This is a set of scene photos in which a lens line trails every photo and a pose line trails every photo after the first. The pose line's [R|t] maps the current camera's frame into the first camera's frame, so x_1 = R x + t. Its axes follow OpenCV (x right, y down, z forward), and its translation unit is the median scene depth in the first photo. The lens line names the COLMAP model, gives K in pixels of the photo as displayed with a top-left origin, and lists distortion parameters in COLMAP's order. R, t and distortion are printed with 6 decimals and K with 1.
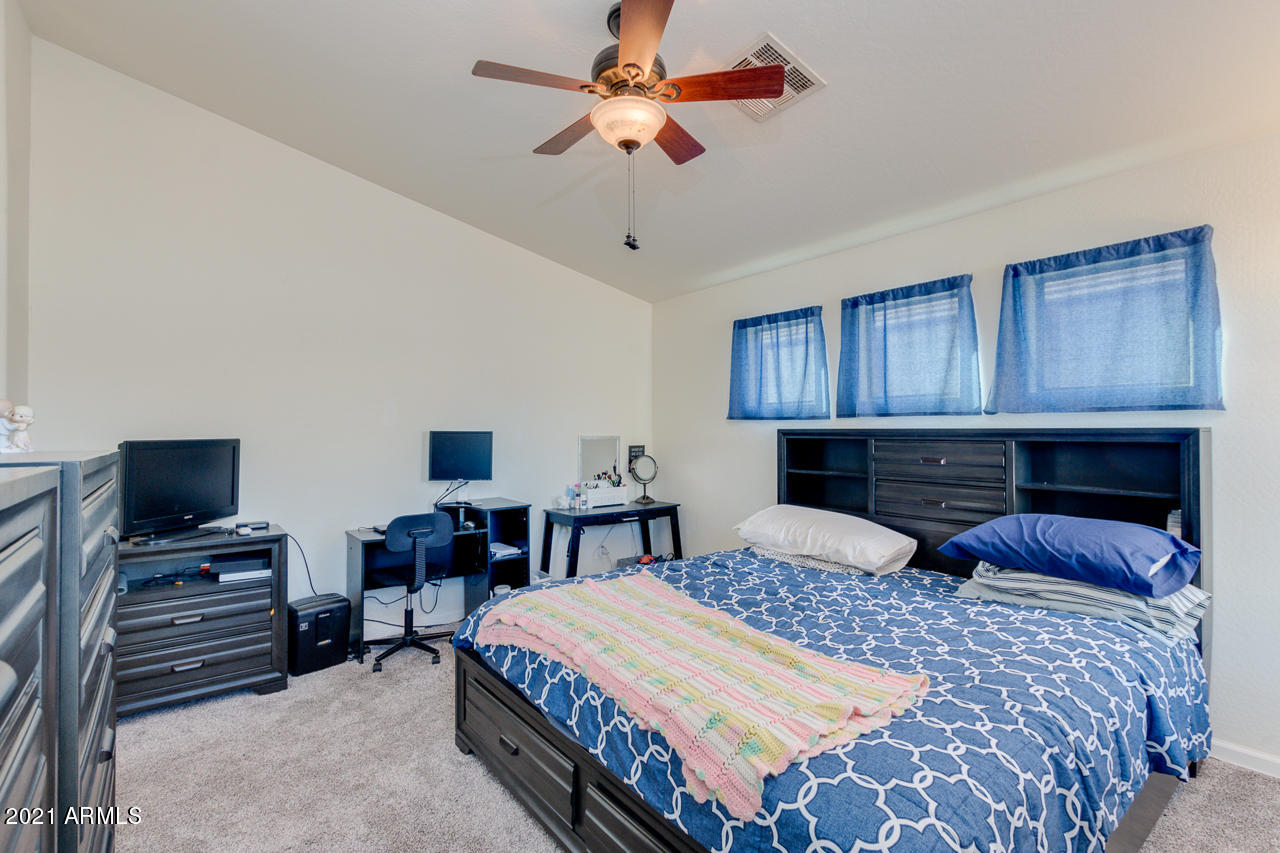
lens RADIAL K [[583.3, 0, 643.4], [0, 583.3, 430.2], [0, 0, 1]] dist [0.002248, -0.000462]
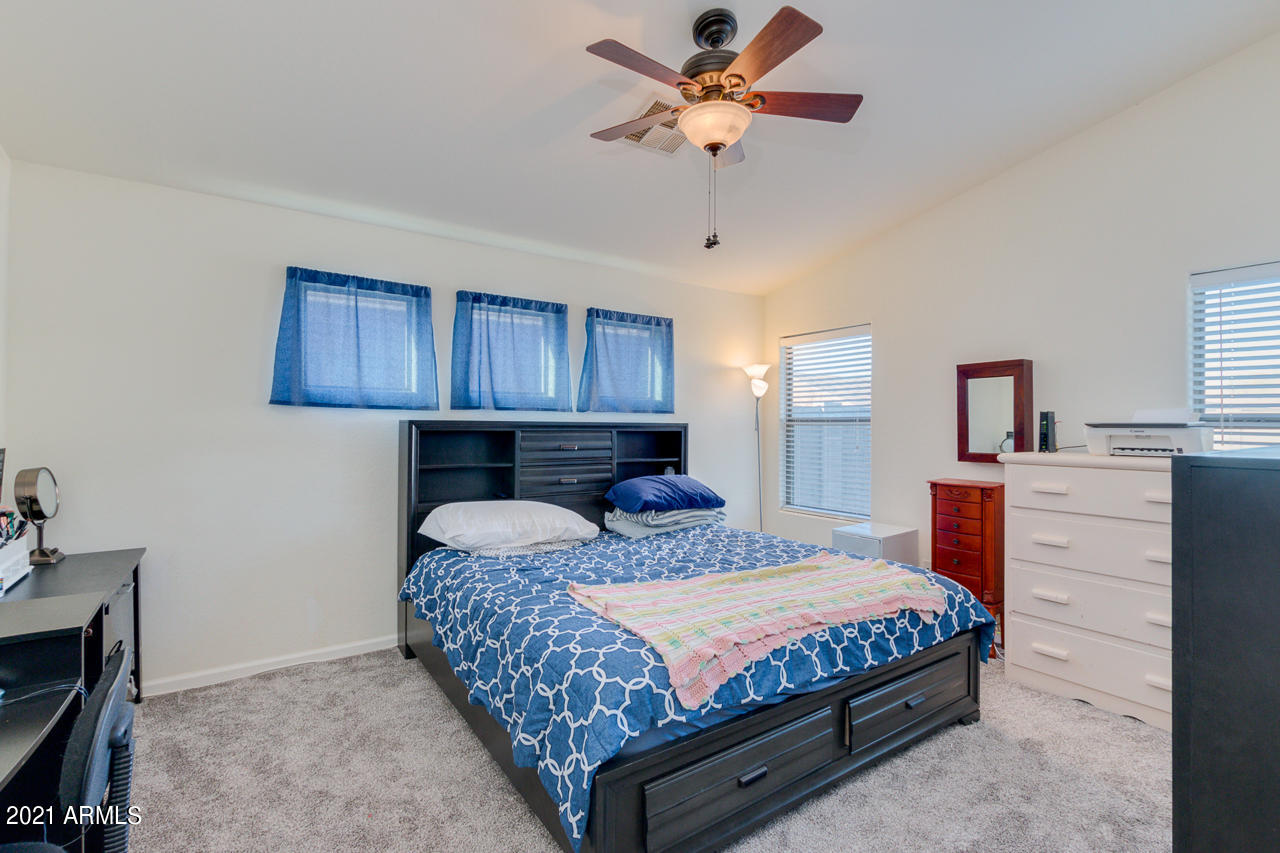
lens RADIAL K [[583.3, 0, 643.4], [0, 583.3, 430.2], [0, 0, 1]] dist [0.002248, -0.000462]
pose [[0.064140, -0.006902, 0.997917, -0.768412], [-0.010008, 0.999921, 0.007560, 0.004017], [-0.997891, -0.010472, 0.064066, 0.758727]]
